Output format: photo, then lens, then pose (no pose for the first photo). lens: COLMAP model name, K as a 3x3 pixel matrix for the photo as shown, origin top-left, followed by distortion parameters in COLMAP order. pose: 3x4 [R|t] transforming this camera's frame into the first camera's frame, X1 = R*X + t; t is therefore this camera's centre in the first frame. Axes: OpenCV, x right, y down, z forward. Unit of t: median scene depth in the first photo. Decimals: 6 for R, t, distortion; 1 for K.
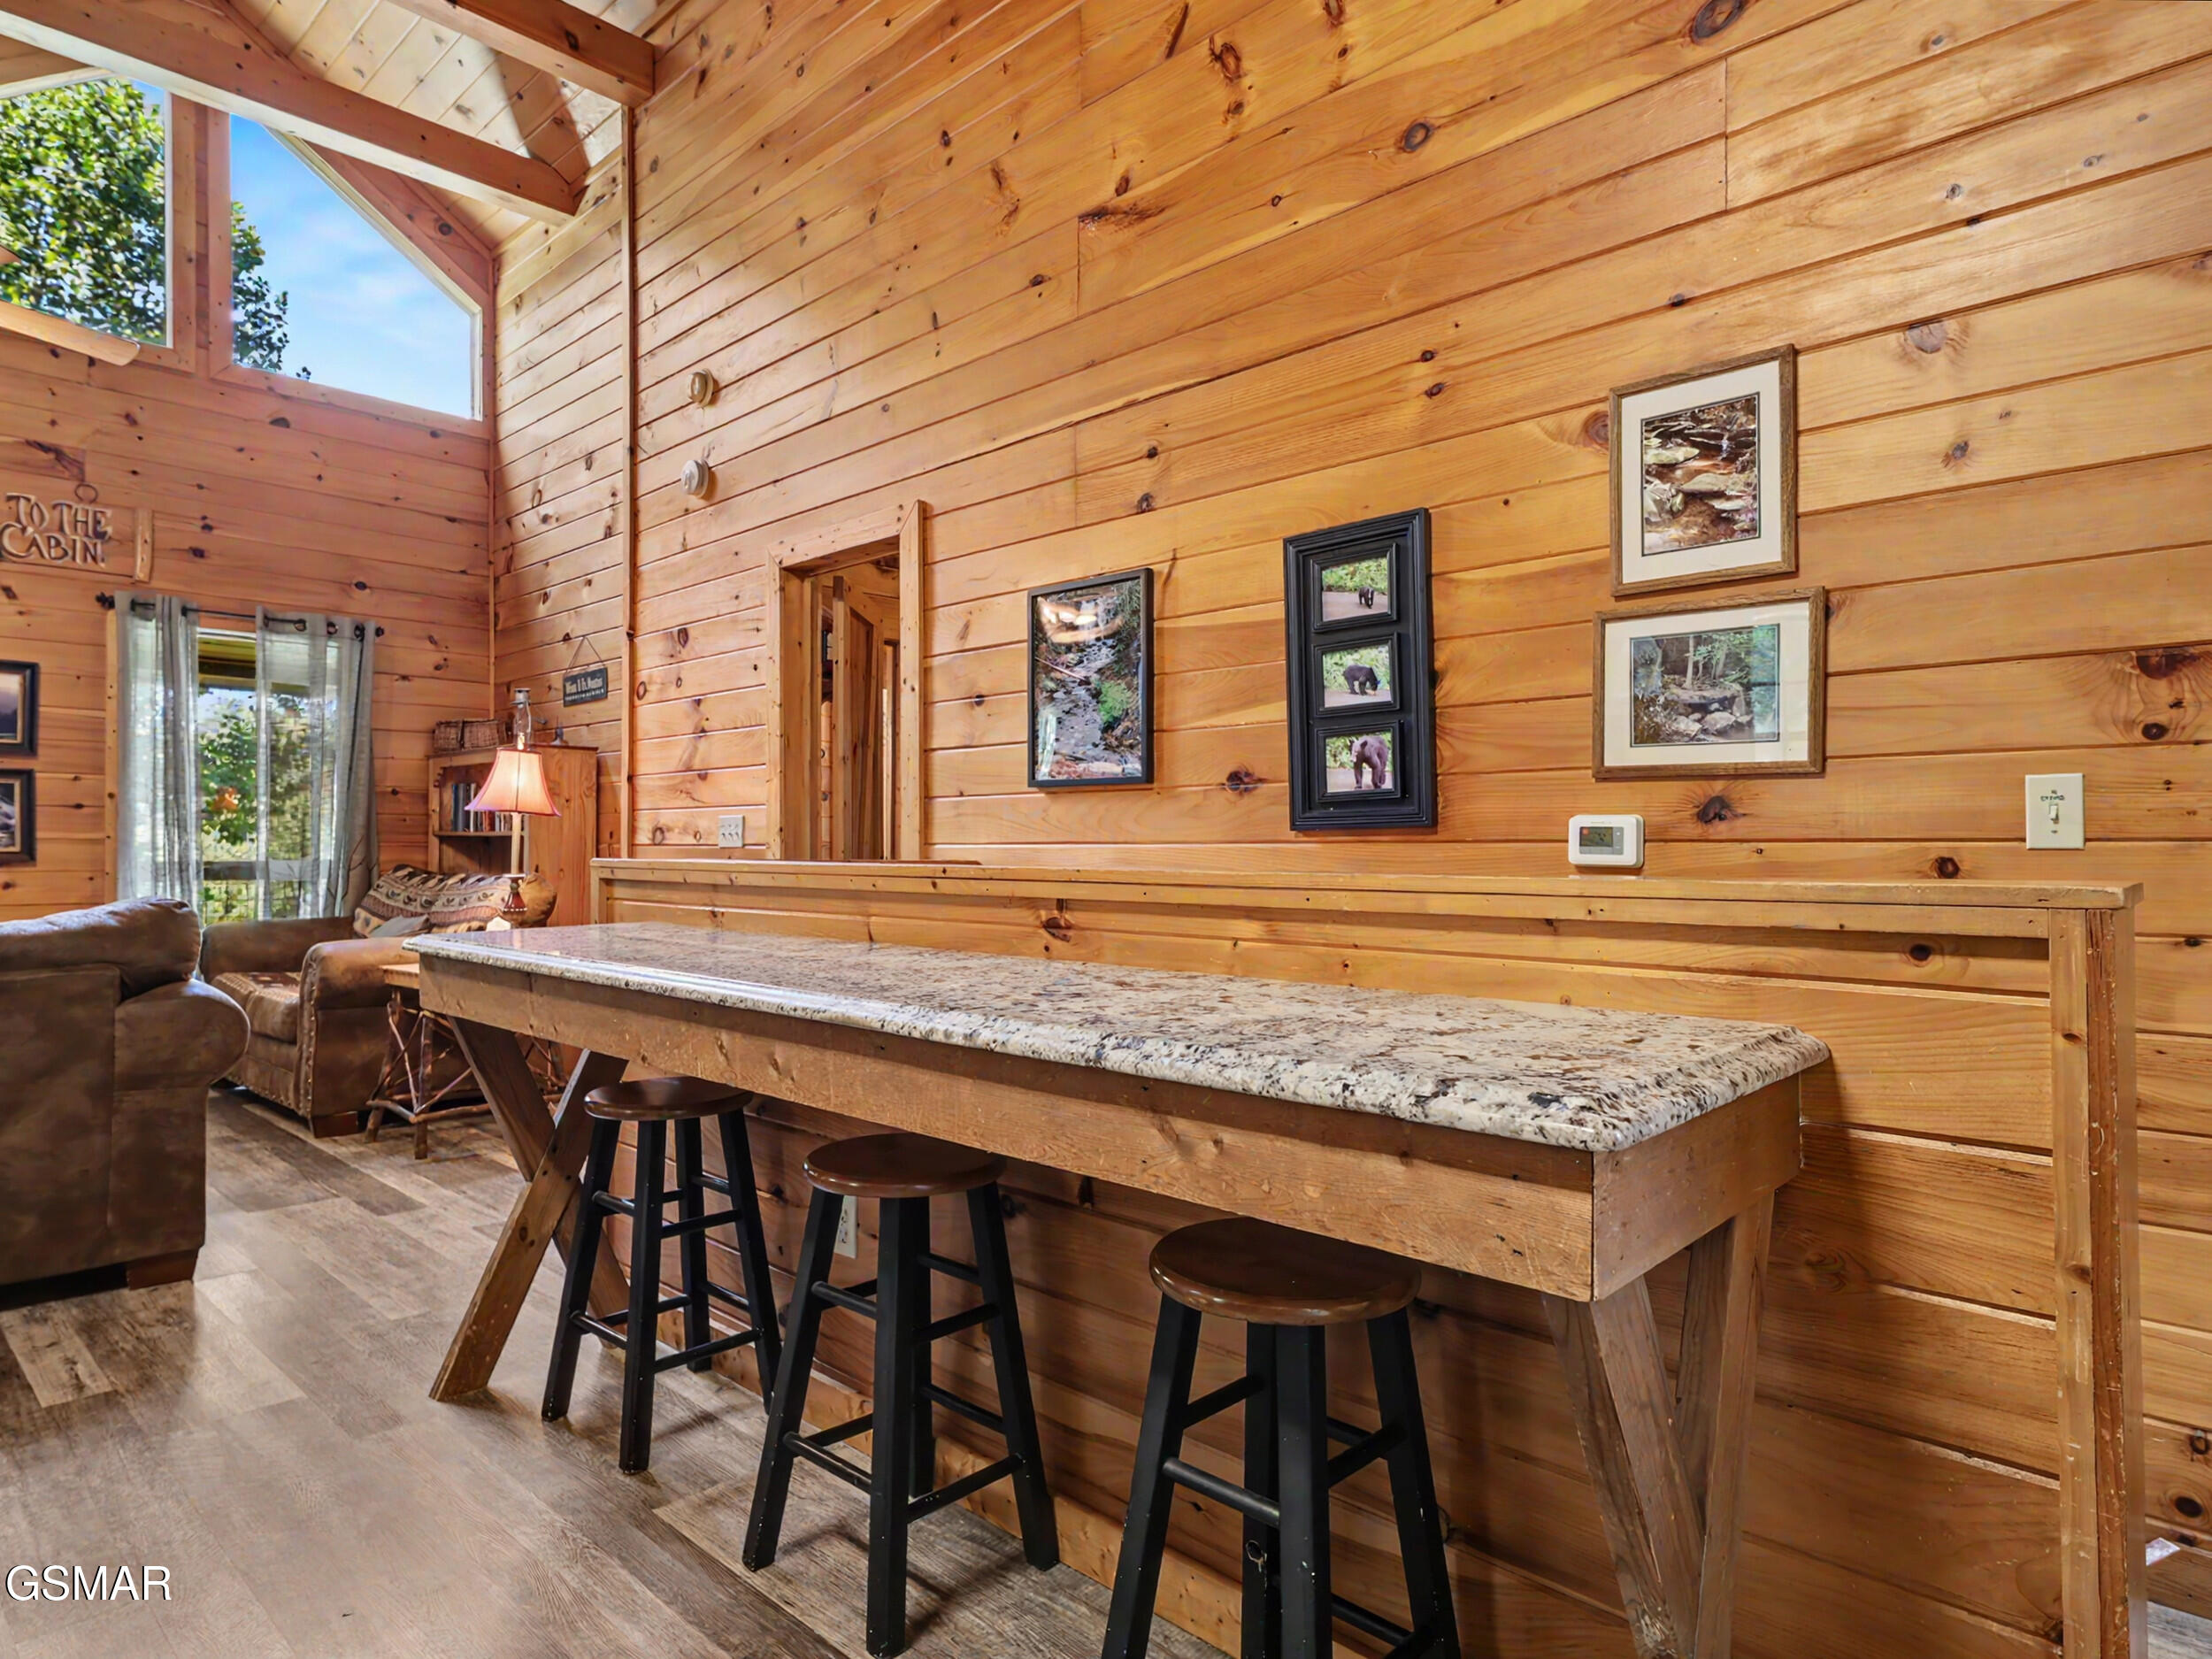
lens RADIAL K [[1274.5, 0, 1106.0], [0, 1274.5, 829.5], [0, 0, 1]] dist [0.004512, 0.002692]
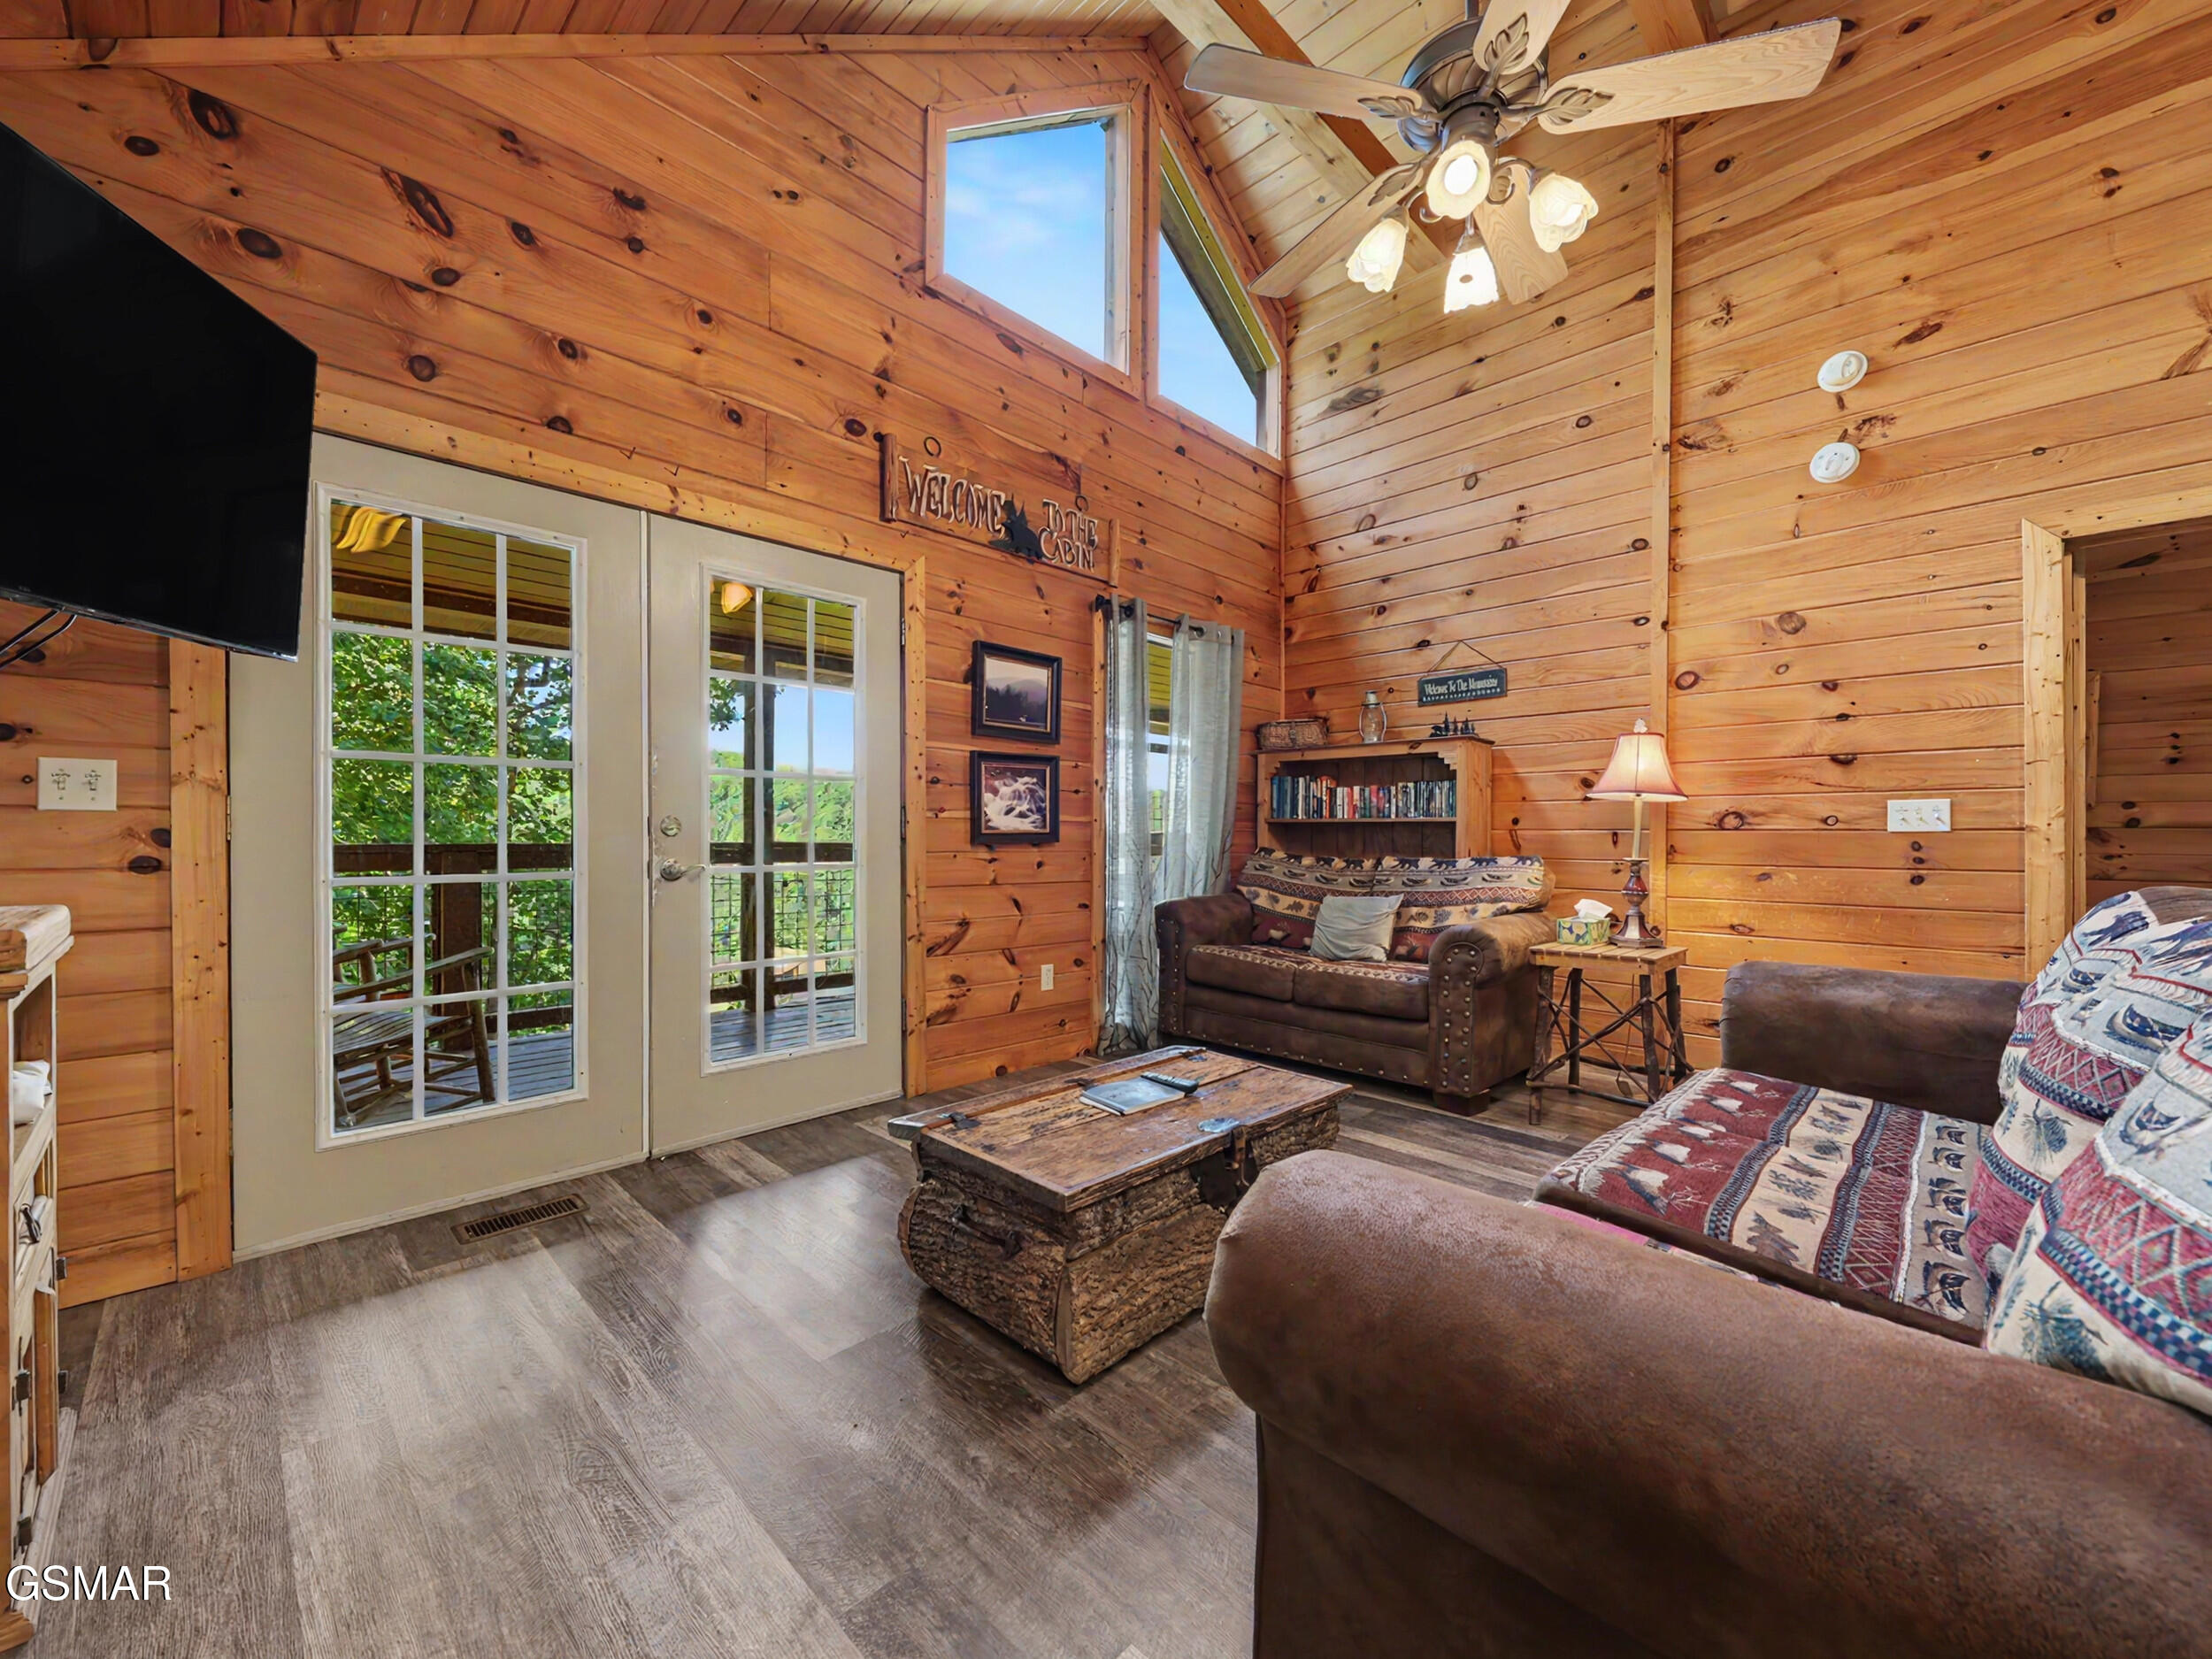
lens RADIAL K [[879.7, 0, 1097.5], [0, 879.7, 826.9], [0, 0, 1]] dist [0.020399, -0.009380]
pose [[0.999807, 0.005177, -0.018955, -0.765190], [-0.005263, 0.999976, -0.004523, 0.014783], [0.018931, 0.004622, 0.999810, 0.251818]]
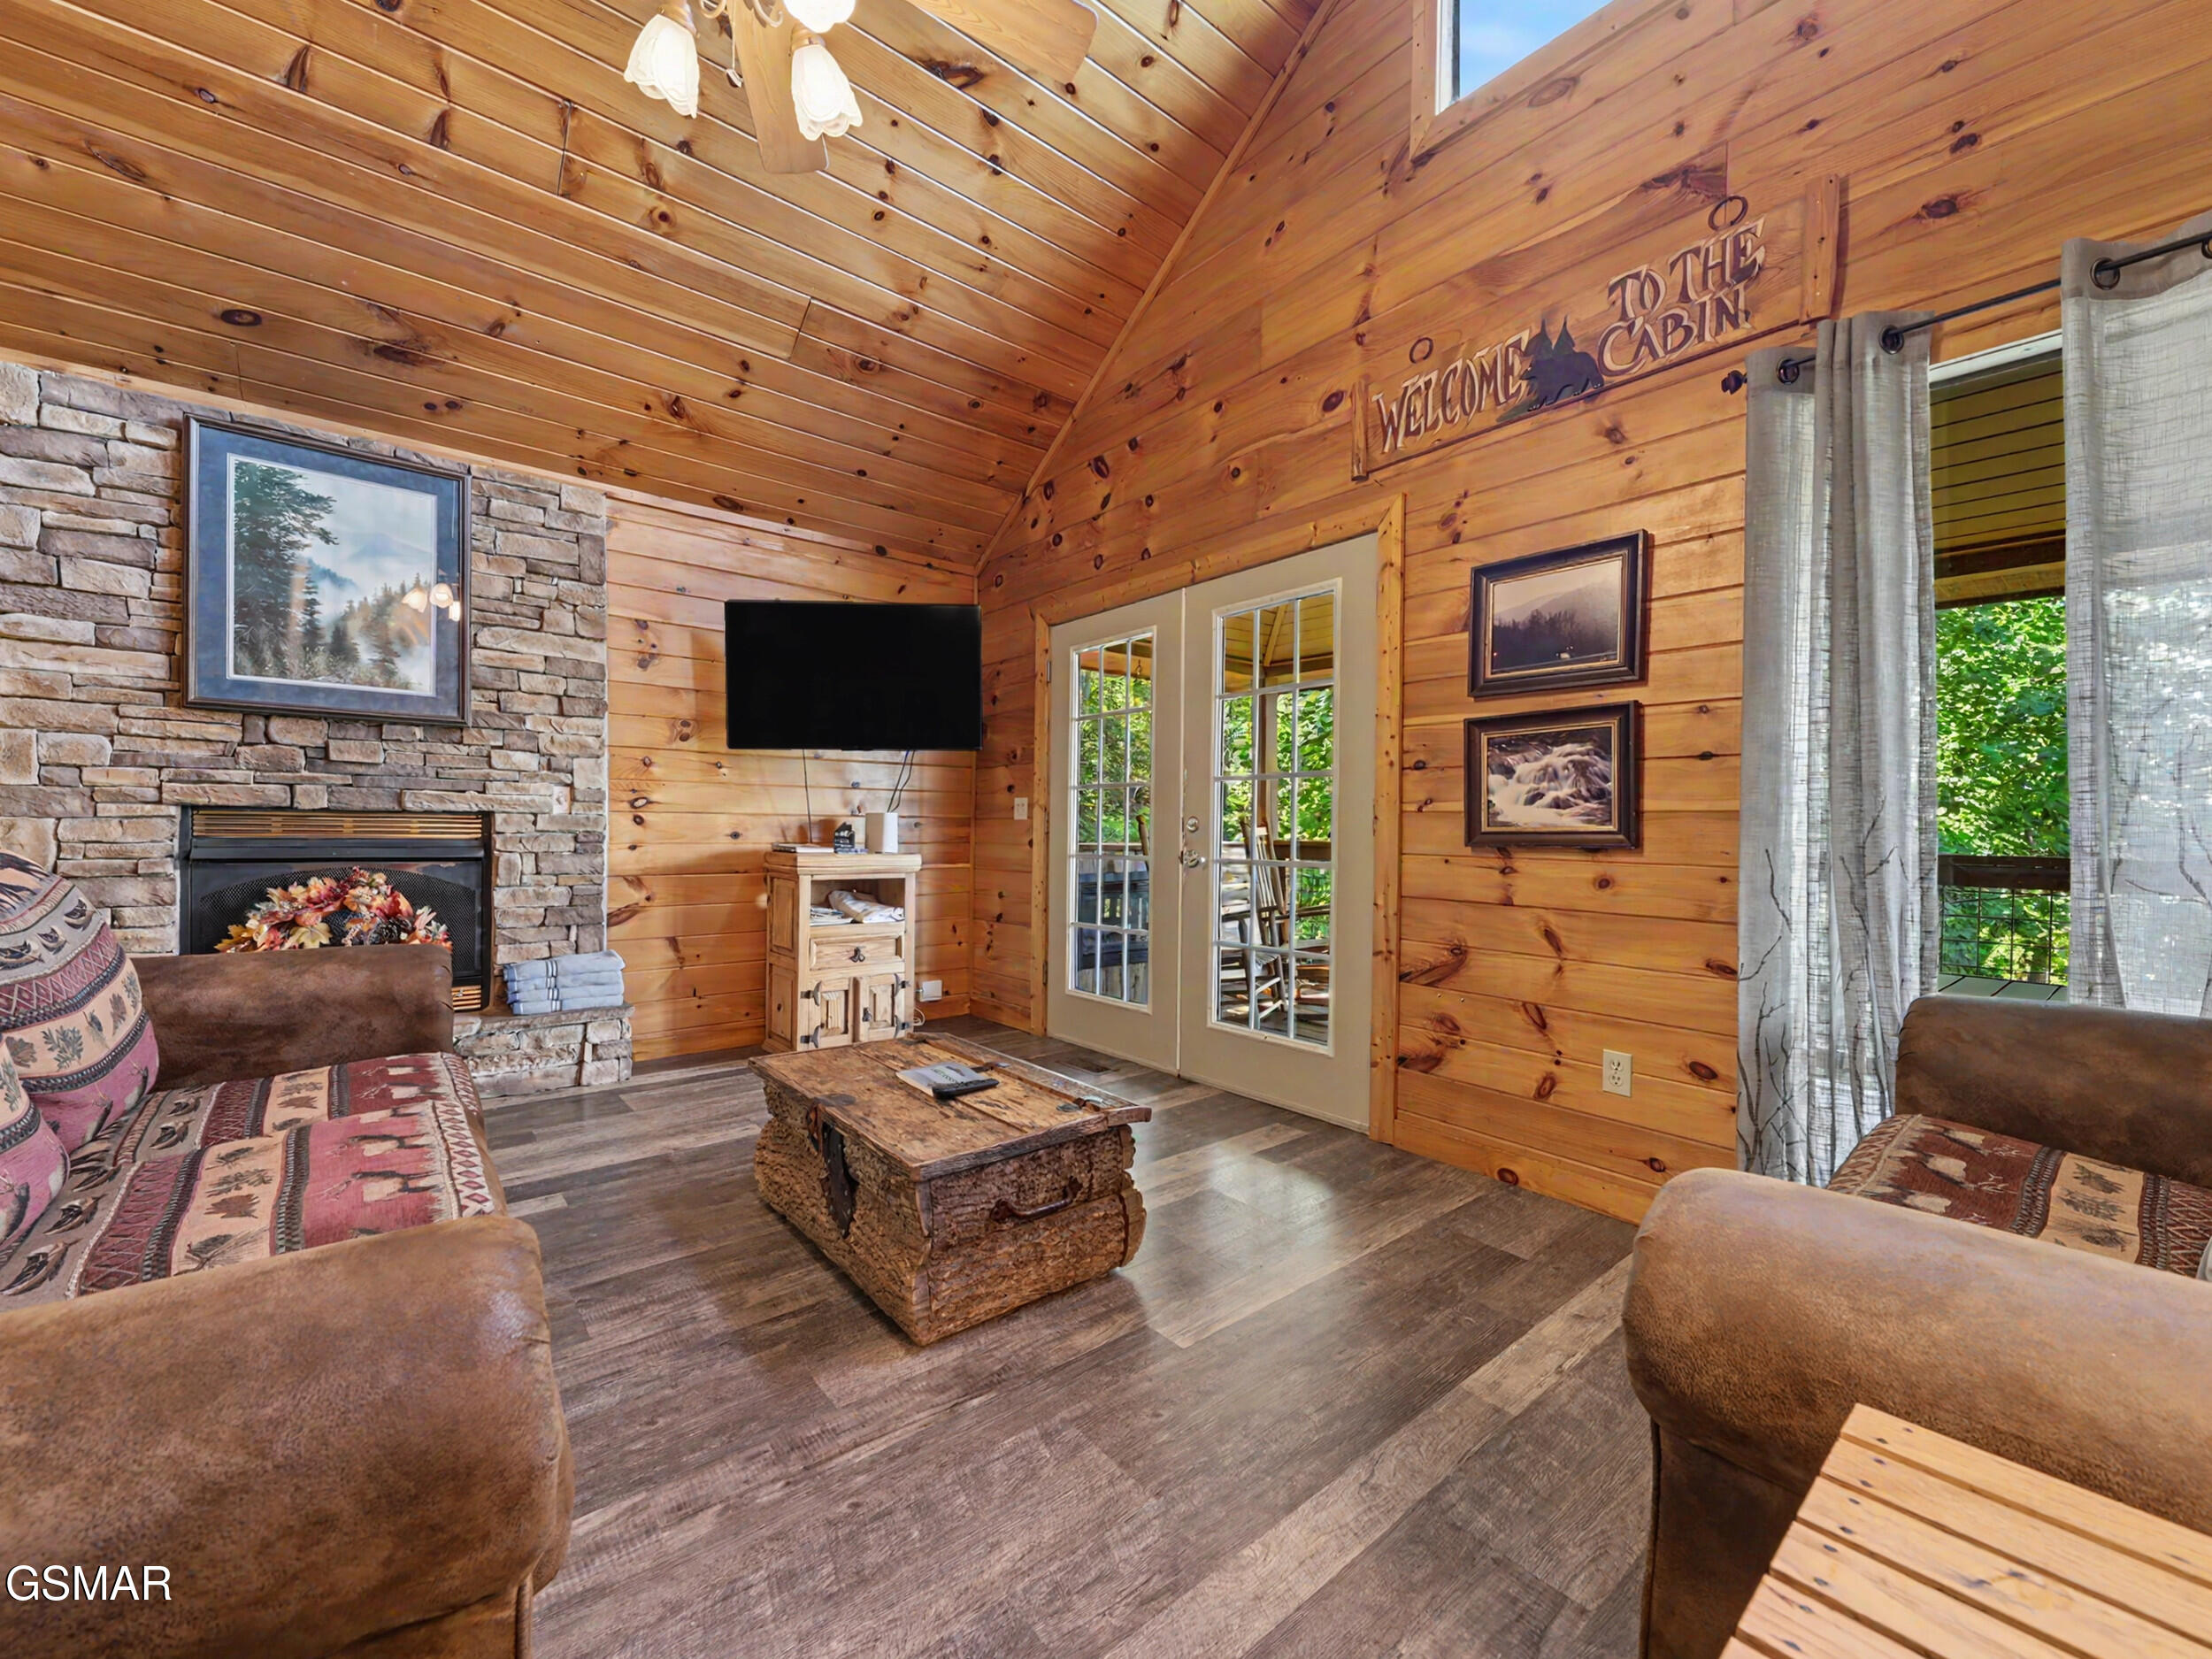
lens RADIAL K [[879.7, 0, 1097.5], [0, 879.7, 826.9], [0, 0, 1]] dist [0.020399, -0.009380]
pose [[-0.123802, 0.000492, -0.992307, -0.361435], [-0.008571, 0.999962, 0.001565, 0.015699], [0.992270, 0.008699, -0.123793, 0.767412]]
